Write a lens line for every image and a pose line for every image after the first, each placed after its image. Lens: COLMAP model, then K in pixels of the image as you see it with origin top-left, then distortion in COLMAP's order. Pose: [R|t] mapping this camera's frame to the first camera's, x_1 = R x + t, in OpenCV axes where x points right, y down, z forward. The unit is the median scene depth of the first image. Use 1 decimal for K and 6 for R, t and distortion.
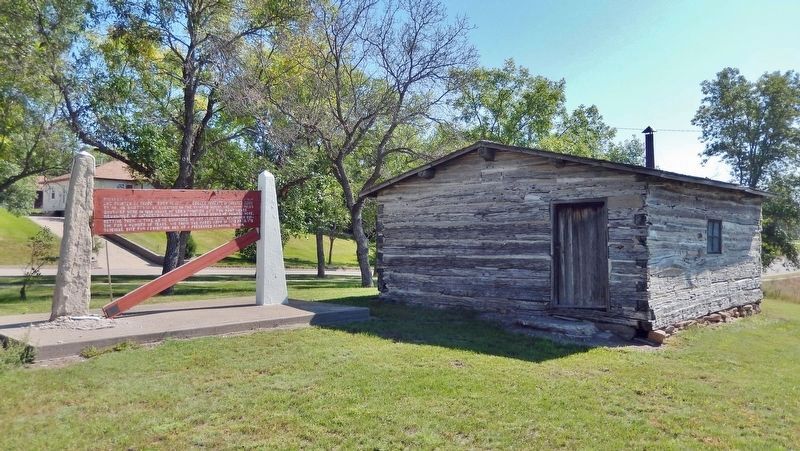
lens RADIAL K [[618.1, 0, 400.0], [0, 618.1, 226.0], [0, 0, 1]] dist [-0.013577, -0.014338]
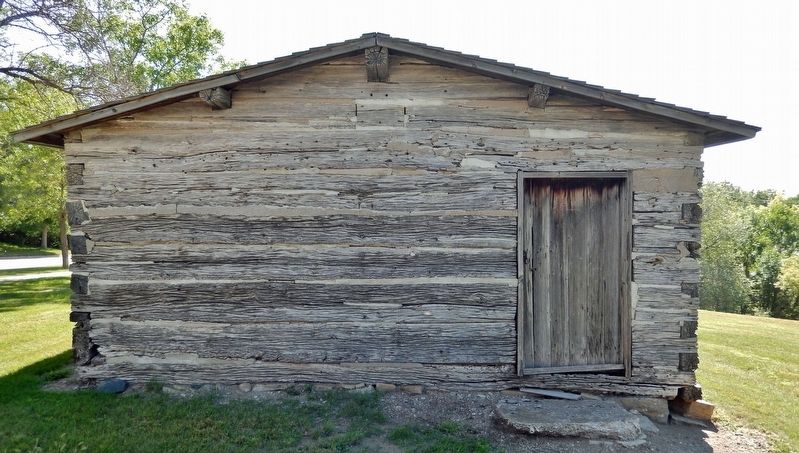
lens RADIAL K [[617.3, 0, 425.6], [0, 617.3, 264.0], [0, 0, 1]] dist [-0.013577, -0.014338]
pose [[0.771541, -0.046818, 0.634454, -0.138312], [-0.017547, 0.995343, 0.094788, -0.010964], [-0.635937, -0.084265, 0.767127, 0.613020]]
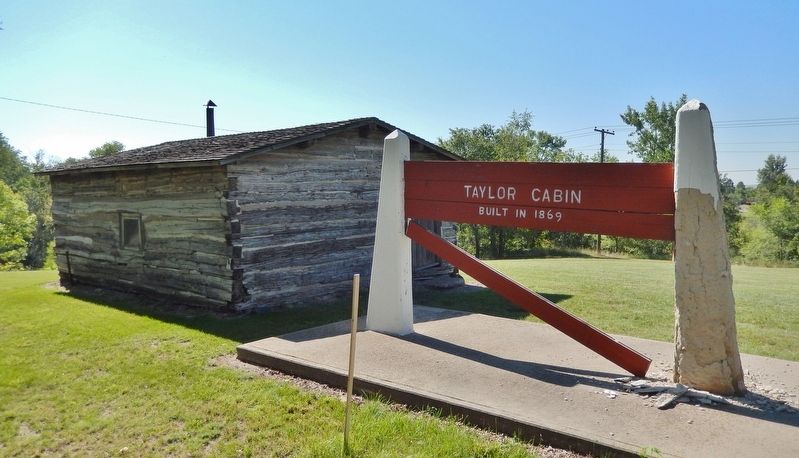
lens RADIAL K [[617.3, 0, 399.1], [0, 617.3, 226.6], [0, 0, 1]] dist [-0.013577, -0.014338]
pose [[-0.018169, -0.064844, 0.997730, -0.860017], [-0.001366, 0.997895, 0.064830, -0.028750], [-0.999834, -0.000185, -0.018219, 0.982935]]
